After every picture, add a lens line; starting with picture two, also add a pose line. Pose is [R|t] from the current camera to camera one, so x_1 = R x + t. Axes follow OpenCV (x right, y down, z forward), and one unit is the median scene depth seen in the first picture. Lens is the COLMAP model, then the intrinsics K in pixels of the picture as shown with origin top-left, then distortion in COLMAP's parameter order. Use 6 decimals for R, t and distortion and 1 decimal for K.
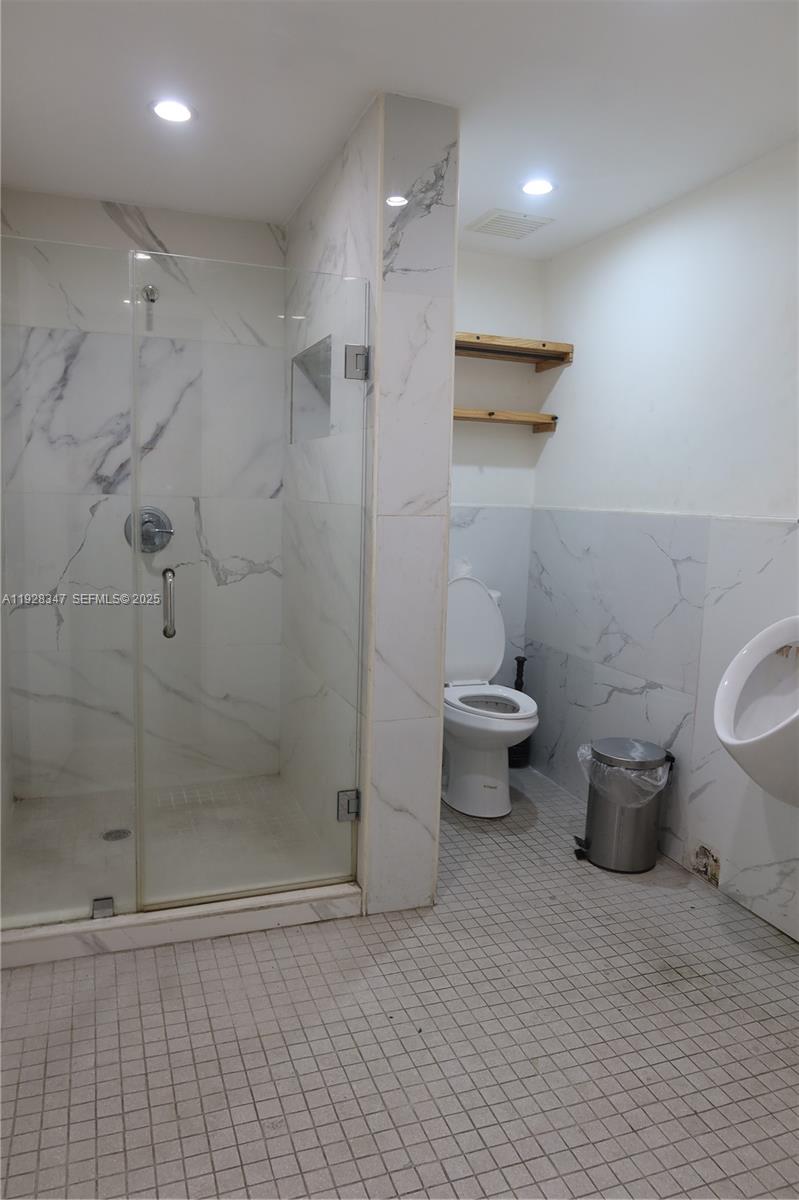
lens RADIAL K [[823.8, 0, 405.9], [0, 823.8, 601.6], [0, 0, 1]] dist [-0.028608, 0.010004]
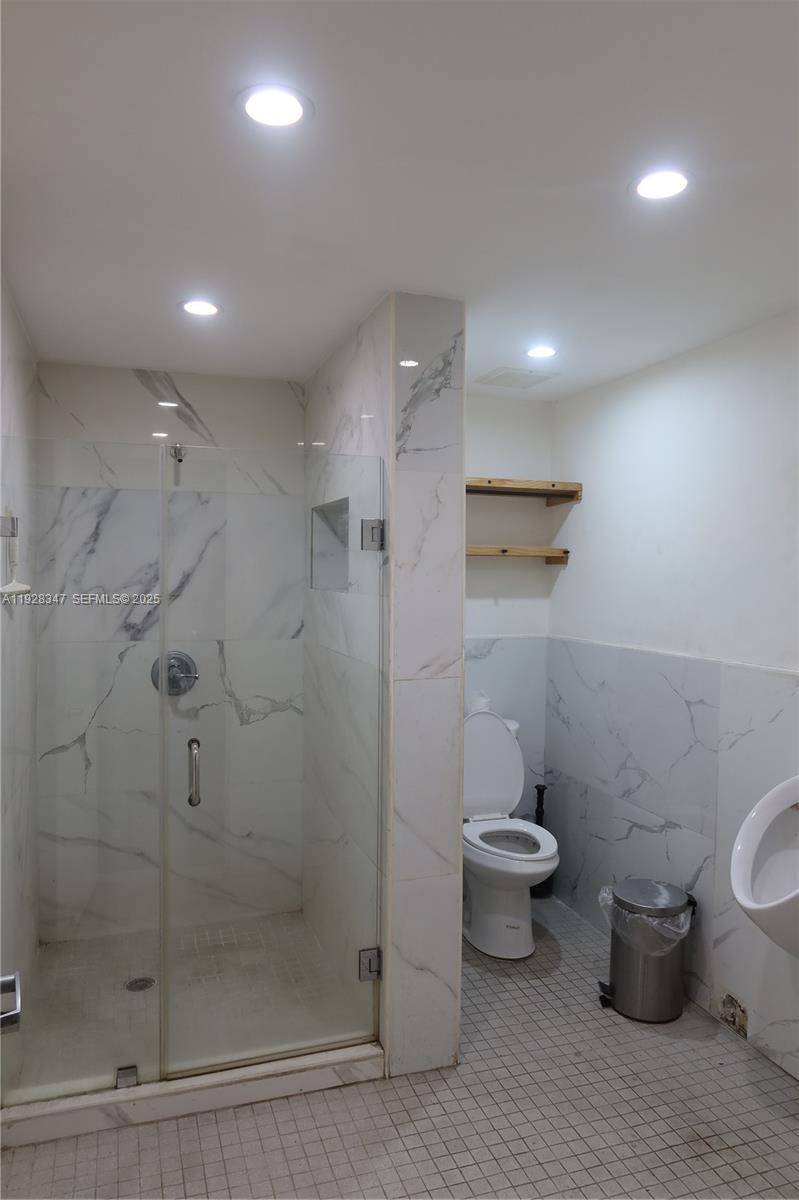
lens RADIAL K [[823.8, 0, 406.5], [0, 823.8, 603.1], [0, 0, 1]] dist [-0.028608, 0.010004]
pose [[0.999519, -0.018201, -0.025095, 0.007104], [0.015715, 0.995265, -0.095924, -0.084677], [0.026722, 0.095484, 0.995072, -0.034509]]
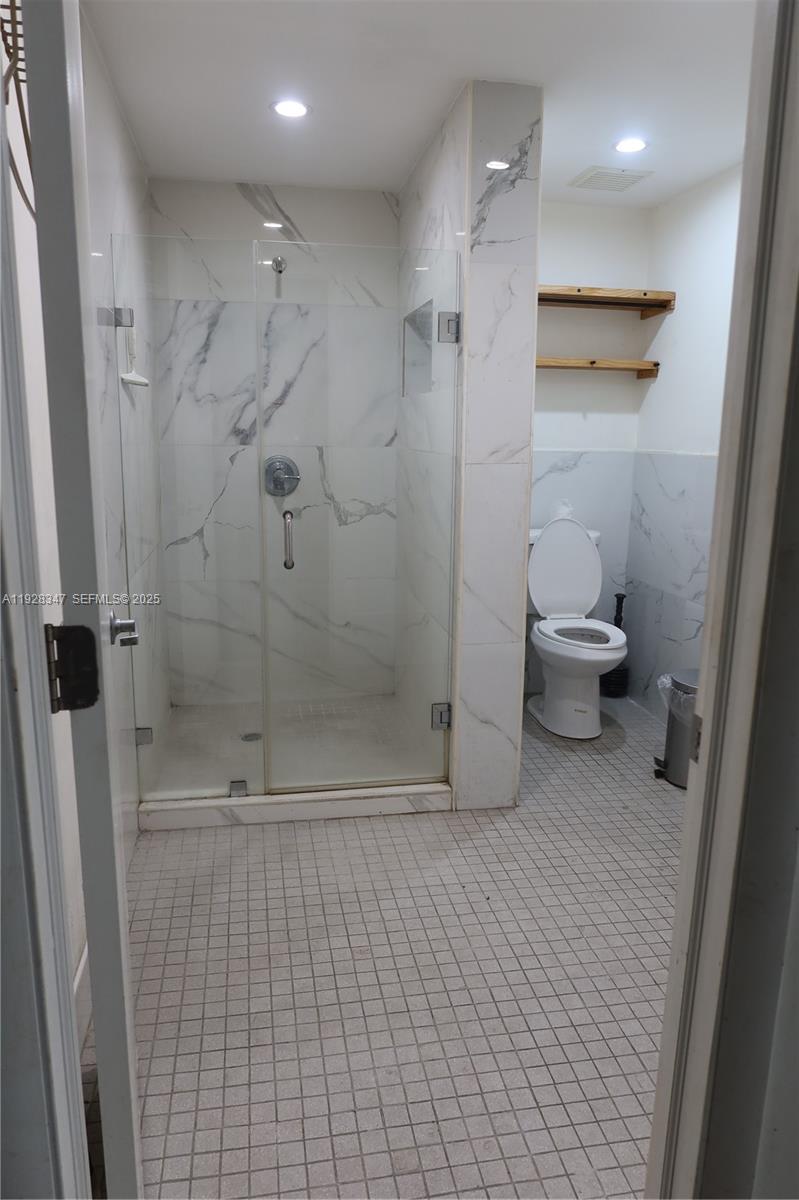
lens RADIAL K [[823.8, 0, 406.5], [0, 823.8, 601.9], [0, 0, 1]] dist [-0.028608, 0.010004]
pose [[0.985287, 0.018173, -0.169941, 0.067680], [-0.005917, 0.997362, 0.072351, 0.003361], [0.170807, -0.070281, 0.982795, -0.121606]]
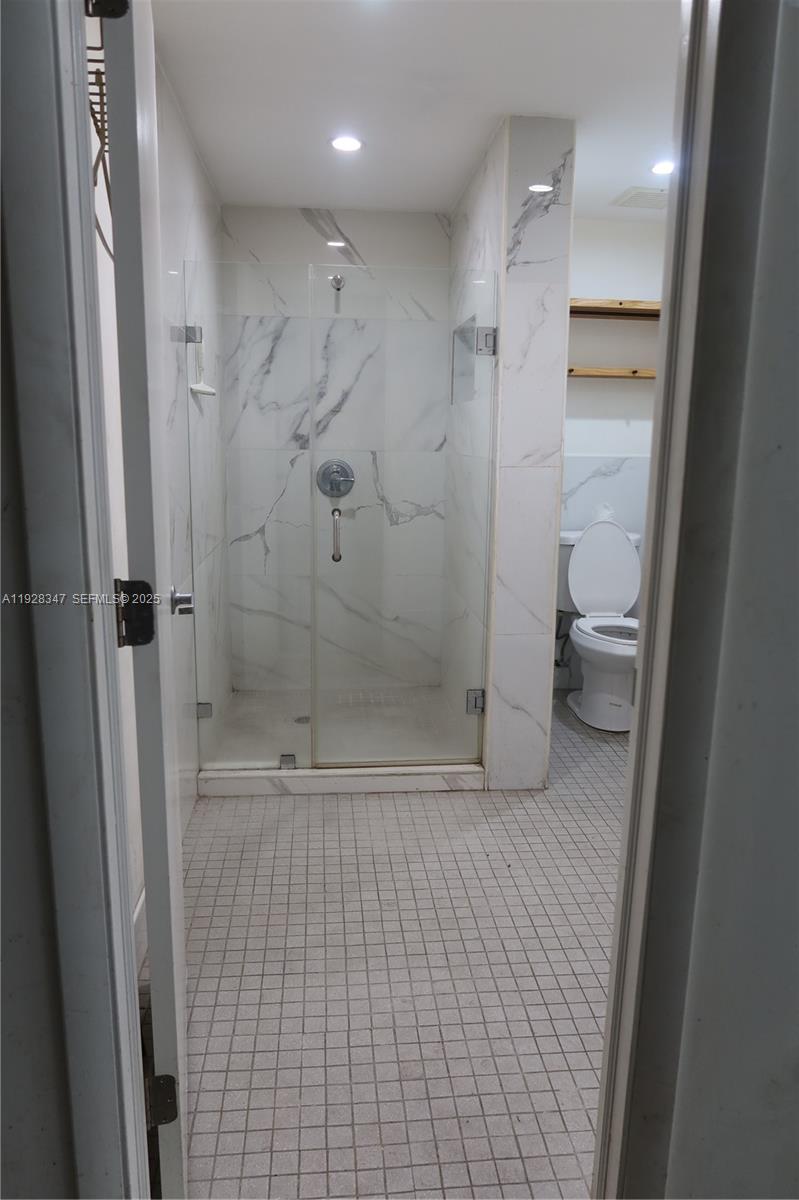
lens RADIAL K [[823.8, 0, 408.1], [0, 823.8, 602.3], [0, 0, 1]] dist [-0.028608, 0.010004]
pose [[0.967714, 0.035220, -0.249576, 0.121992], [-0.019453, 0.997672, 0.065362, 0.016585], [0.251297, -0.058397, 0.966147, -0.196993]]
